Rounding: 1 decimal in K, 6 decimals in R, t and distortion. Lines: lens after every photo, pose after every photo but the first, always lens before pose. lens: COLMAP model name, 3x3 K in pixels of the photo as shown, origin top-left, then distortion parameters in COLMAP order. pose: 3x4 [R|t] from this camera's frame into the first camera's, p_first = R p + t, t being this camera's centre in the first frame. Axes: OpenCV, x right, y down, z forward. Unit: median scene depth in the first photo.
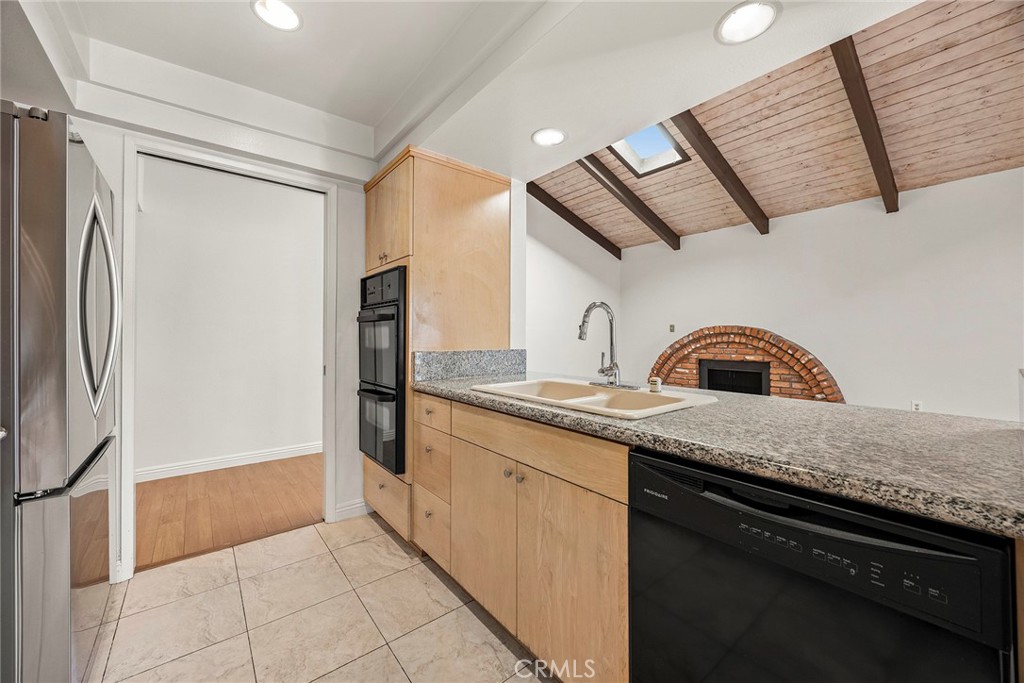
lens RADIAL K [[394.3, 0, 515.4], [0, 394.3, 331.6], [0, 0, 1]] dist [0.001431, -0.001315]
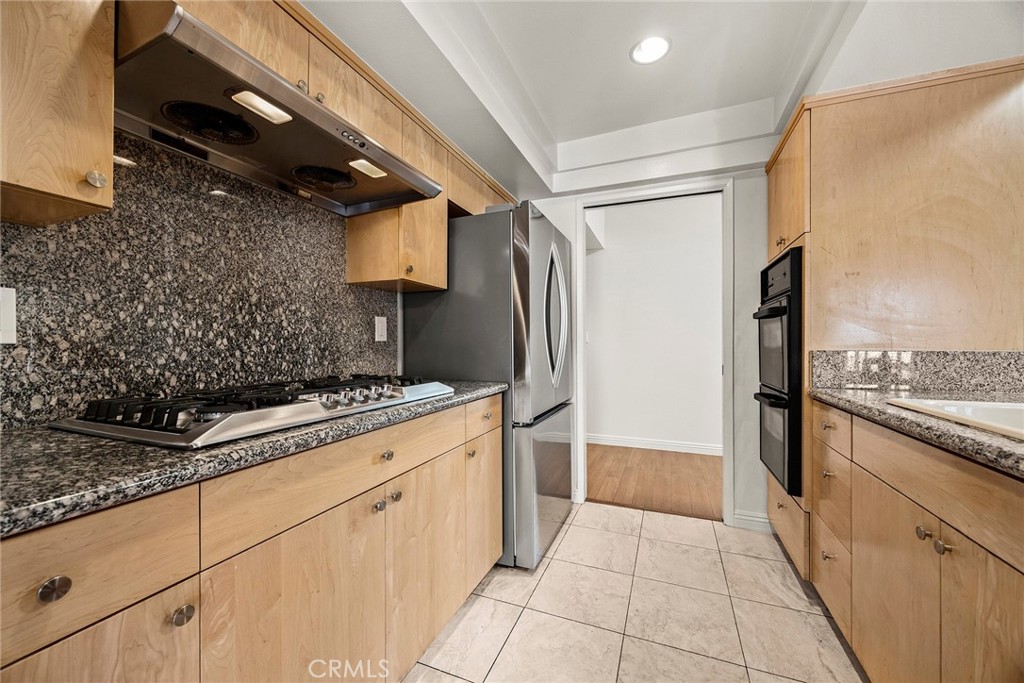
lens RADIAL K [[394.3, 0, 505.0], [0, 394.3, 340.4], [0, 0, 1]] dist [0.001431, -0.001315]
pose [[0.472059, -0.008249, -0.881528, 0.115013], [0.012556, 0.999918, -0.002633, 0.017903], [0.881477, -0.009826, 0.472124, 0.046302]]
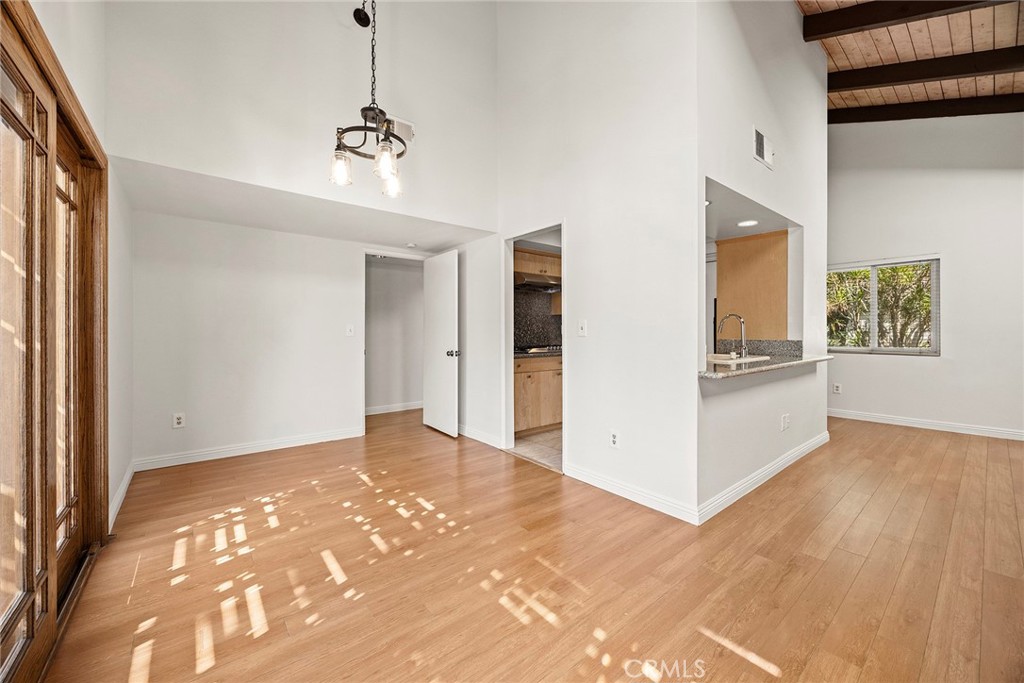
lens RADIAL K [[394.3, 0, 506.1], [0, 394.3, 328.7], [0, 0, 1]] dist [0.001431, -0.001315]
pose [[-0.000238, -0.010922, -0.999940, 1.590189], [0.010125, 0.999889, -0.010923, 0.002790], [0.999949, -0.010127, -0.000127, -0.129253]]
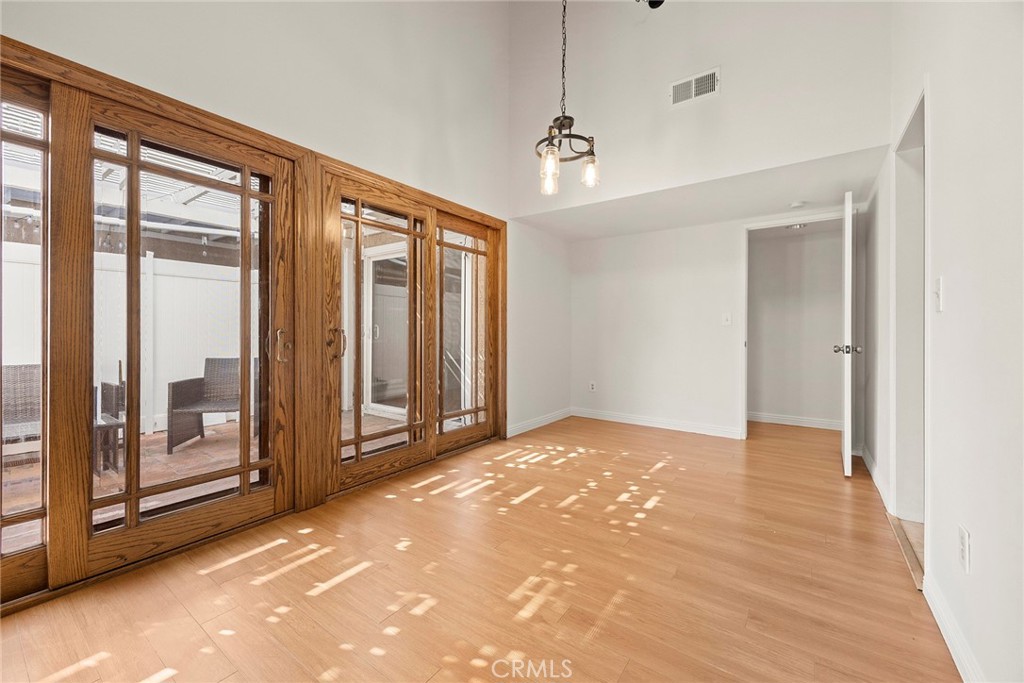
lens RADIAL K [[394.3, 0, 508.0], [0, 394.3, 340.7], [0, 0, 1]] dist [0.001431, -0.001315]
pose [[-0.964631, 0.005262, -0.263551, 1.099720], [0.003466, 0.999967, 0.007279, 0.053891], [0.263581, 0.006108, -0.964618, 0.526246]]
